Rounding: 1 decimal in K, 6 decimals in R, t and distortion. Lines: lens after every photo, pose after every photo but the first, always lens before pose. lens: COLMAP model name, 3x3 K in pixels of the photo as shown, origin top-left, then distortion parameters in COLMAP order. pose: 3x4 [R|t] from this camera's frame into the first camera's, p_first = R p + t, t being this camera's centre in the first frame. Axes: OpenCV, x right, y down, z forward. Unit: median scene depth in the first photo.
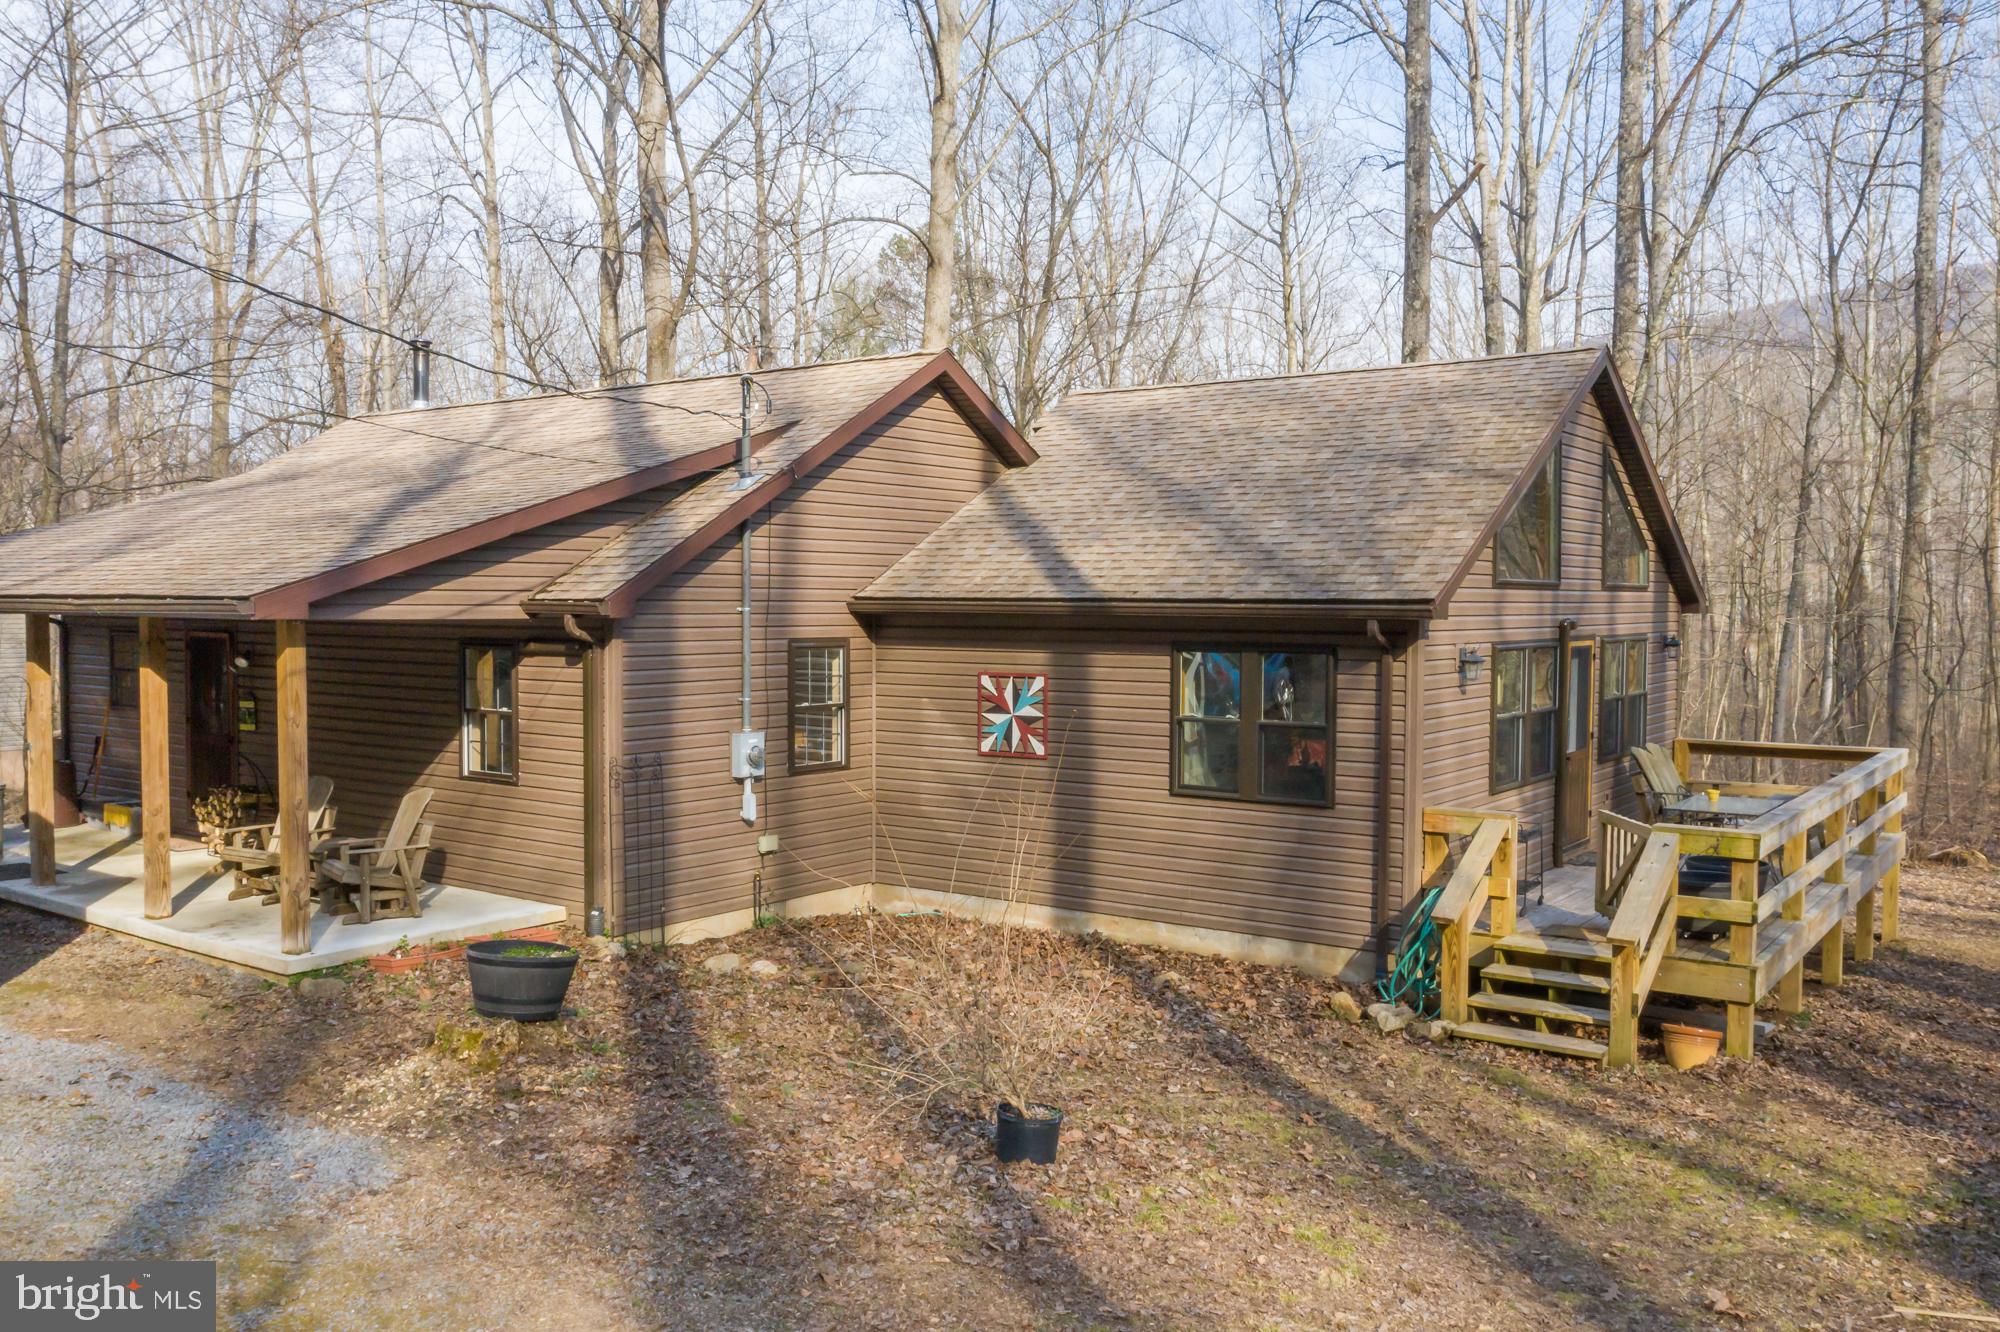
lens RADIAL K [[1611.3, 0, 992.9], [0, 1611.3, 652.3], [0, 0, 1]] dist [-0.011756, -0.000263]
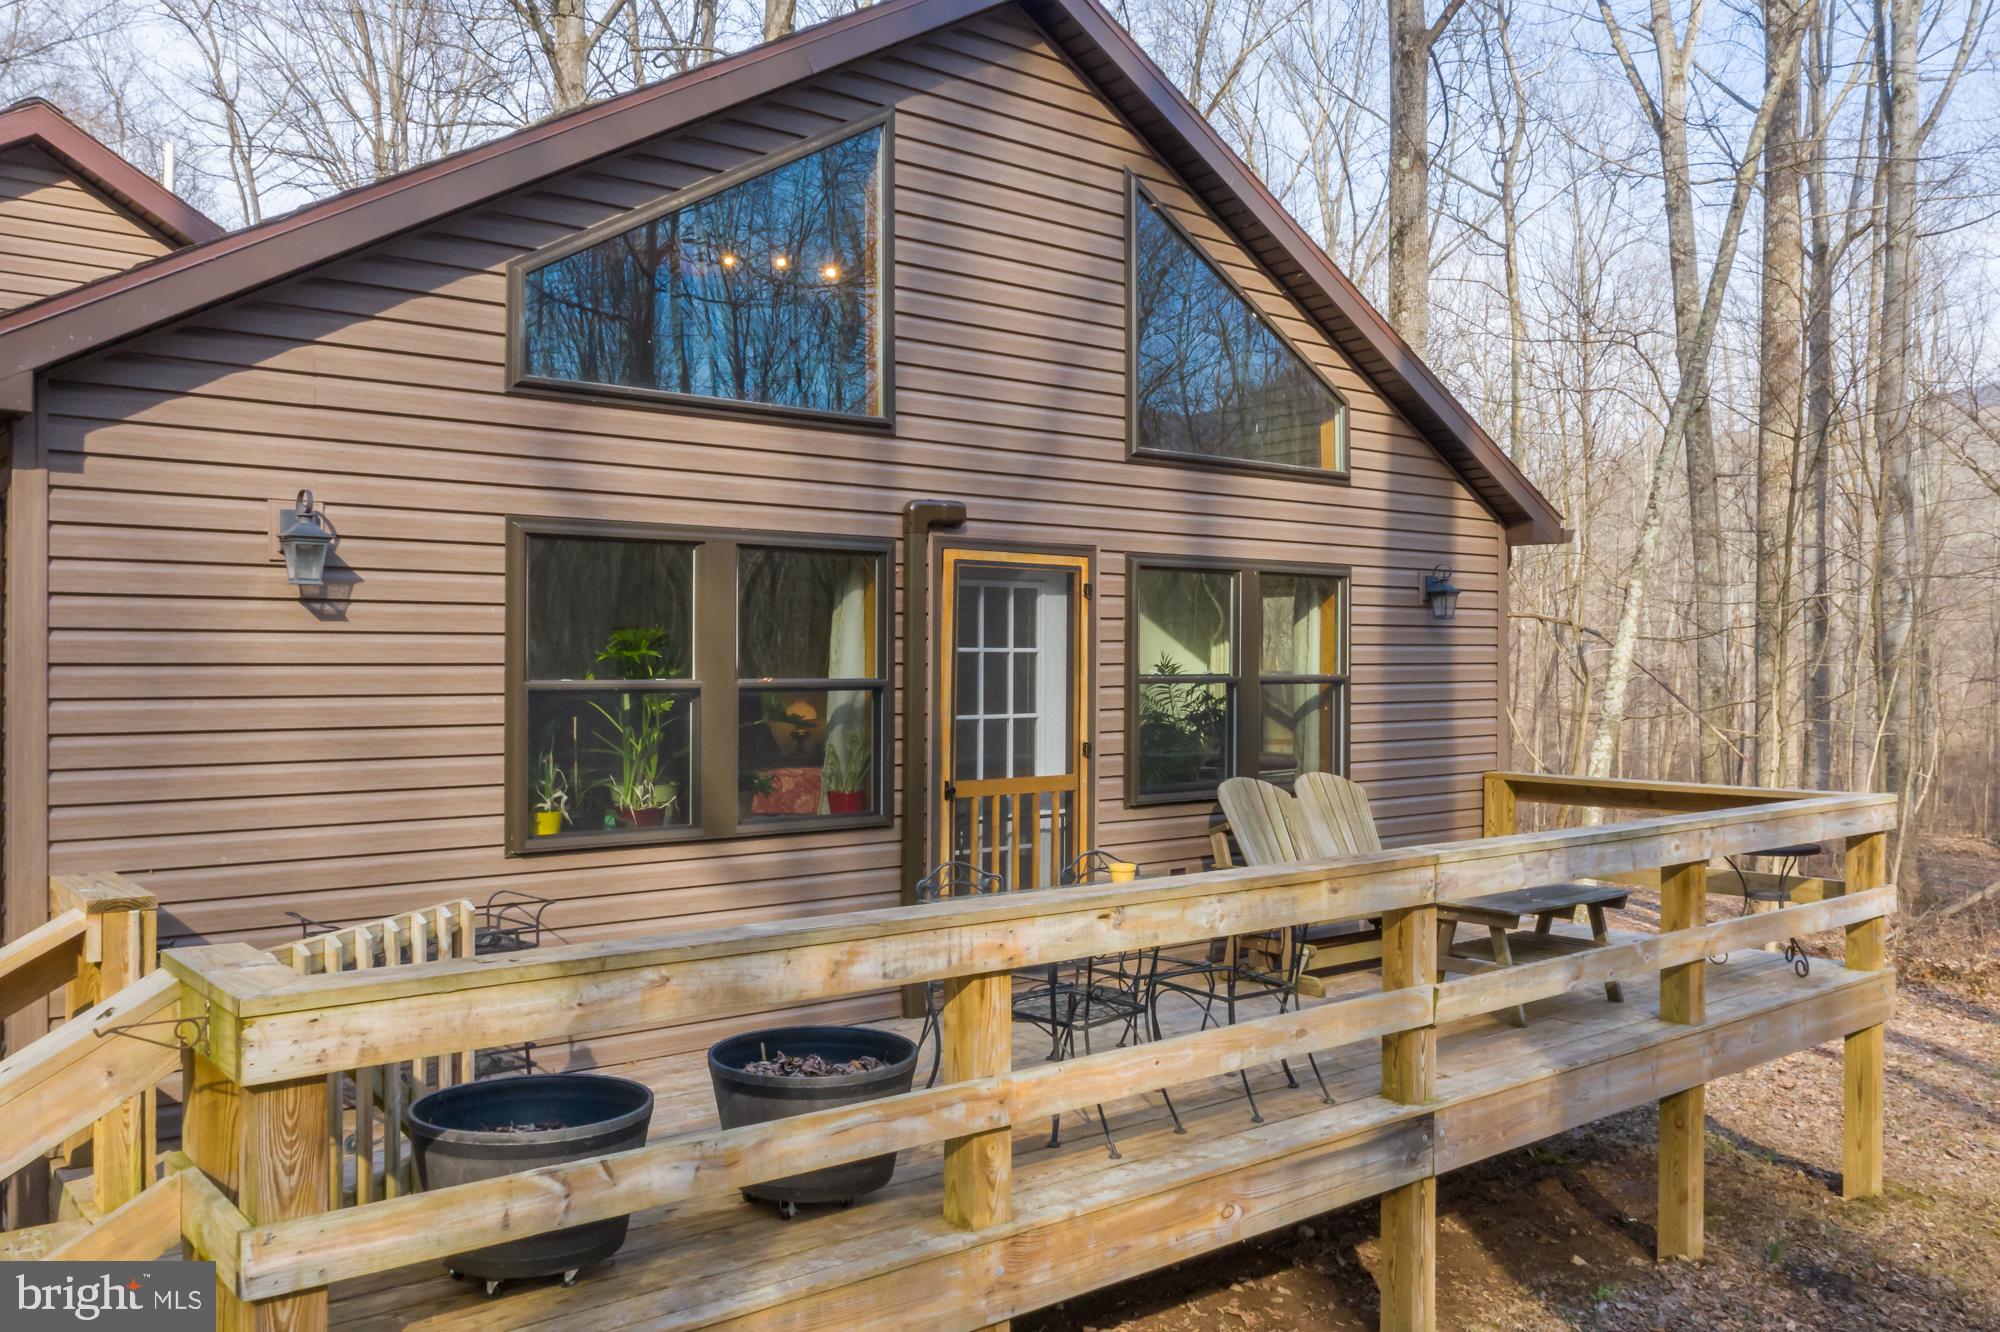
lens RADIAL K [[1611.3, 0, 1005.1], [0, 1611.3, 667.0], [0, 0, 1]] dist [-0.011756, -0.000263]
pose [[0.968459, -0.007022, -0.249073, 0.636232], [-0.000419, 0.999556, -0.029808, 0.053653], [0.249172, 0.028973, 0.968026, 0.688919]]
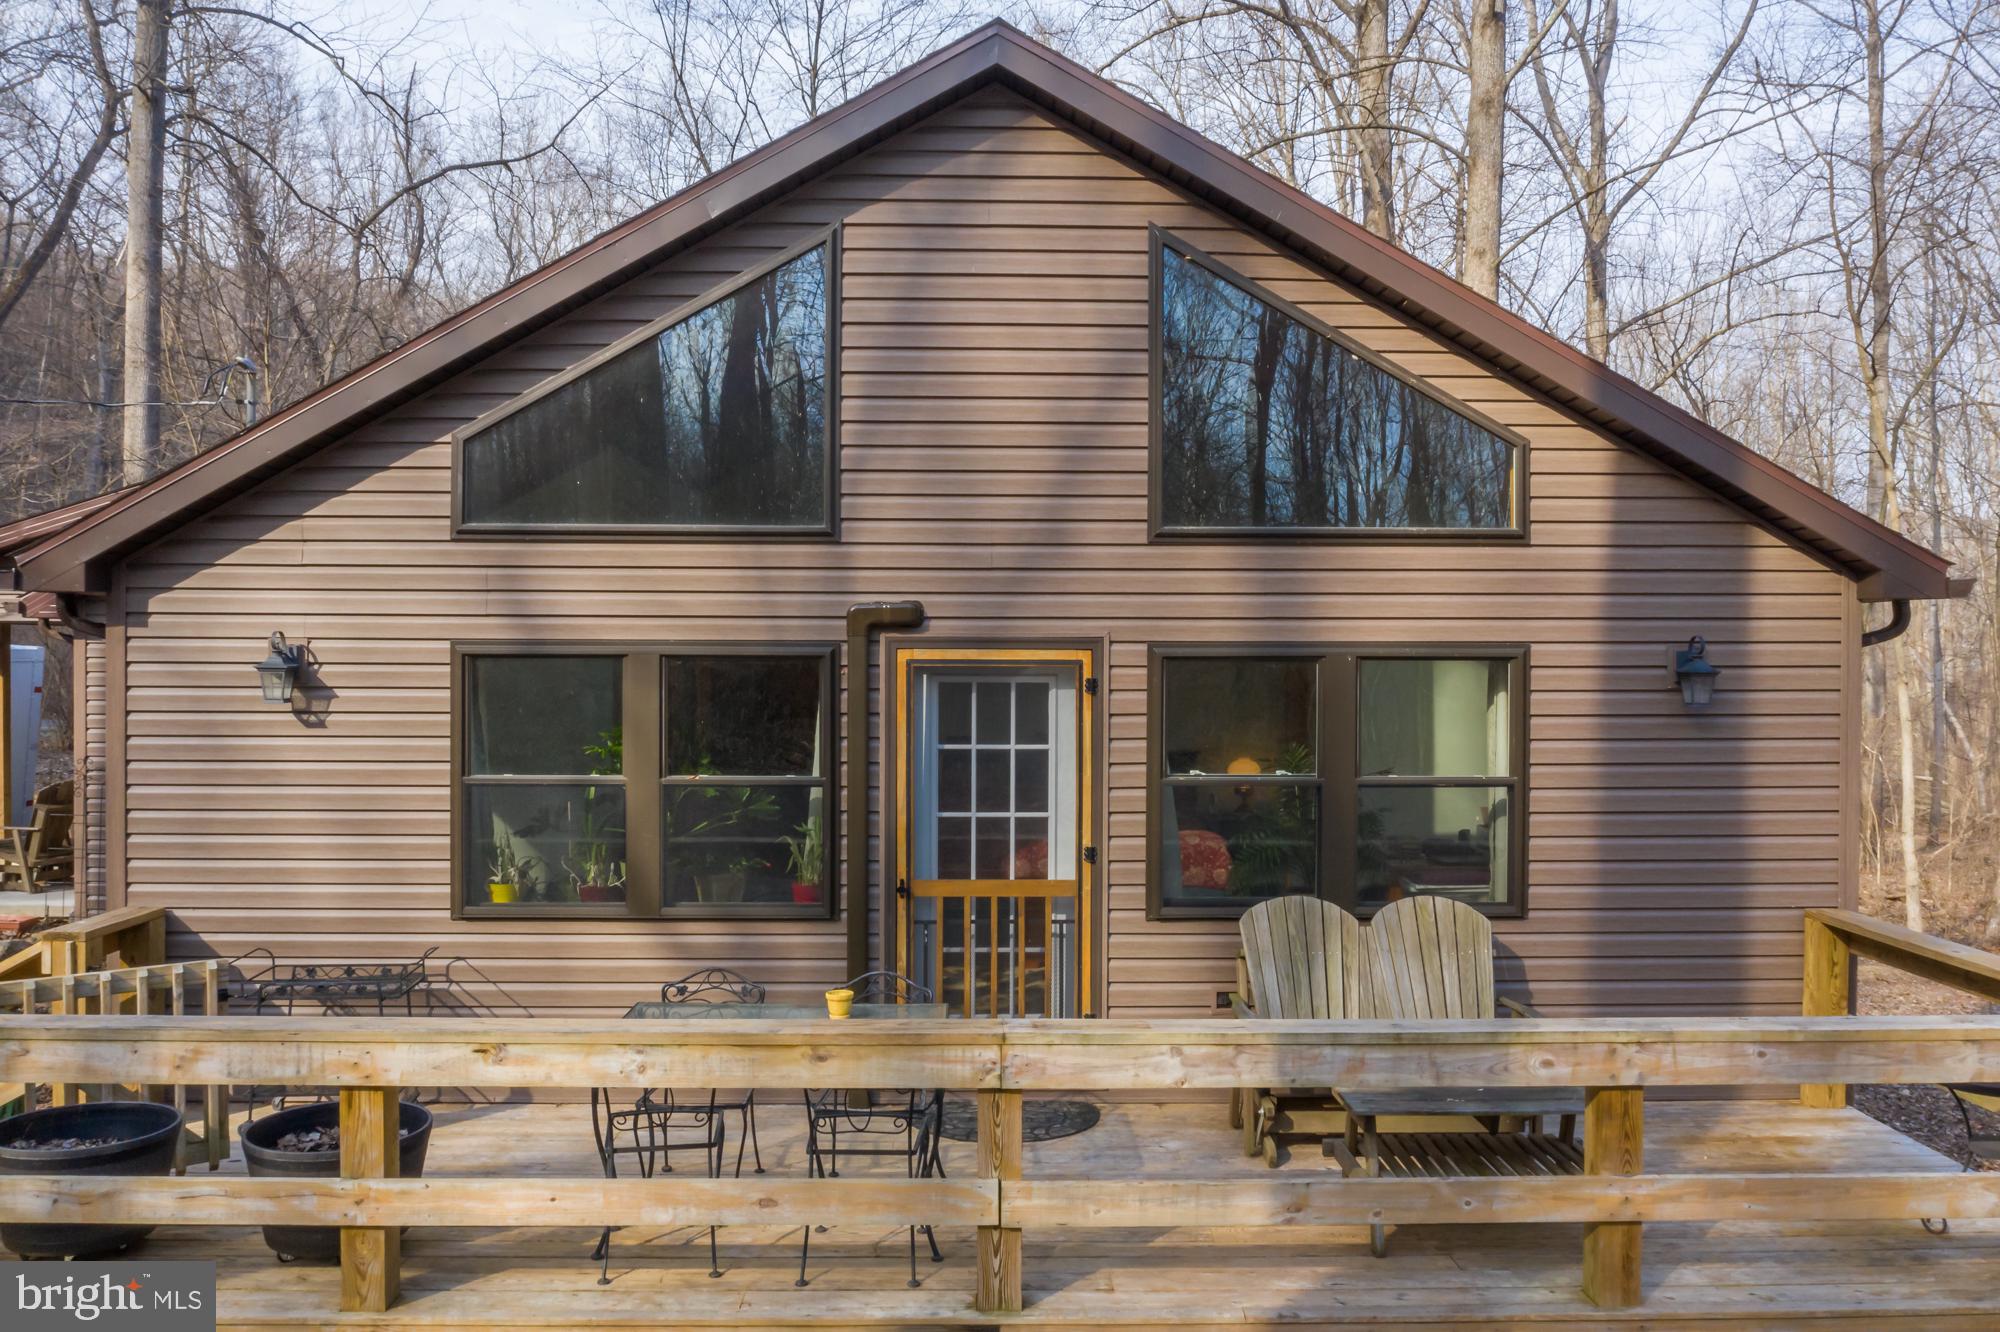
lens RADIAL K [[1611.3, 0, 1051.4], [0, 1611.3, 661.4], [0, 0, 1]] dist [-0.011756, -0.000263]
pose [[0.599357, -0.004771, -0.800467, 1.001080], [-0.023804, 0.999434, -0.023781, 0.007195], [0.800128, 0.033308, 0.598904, 0.959257]]
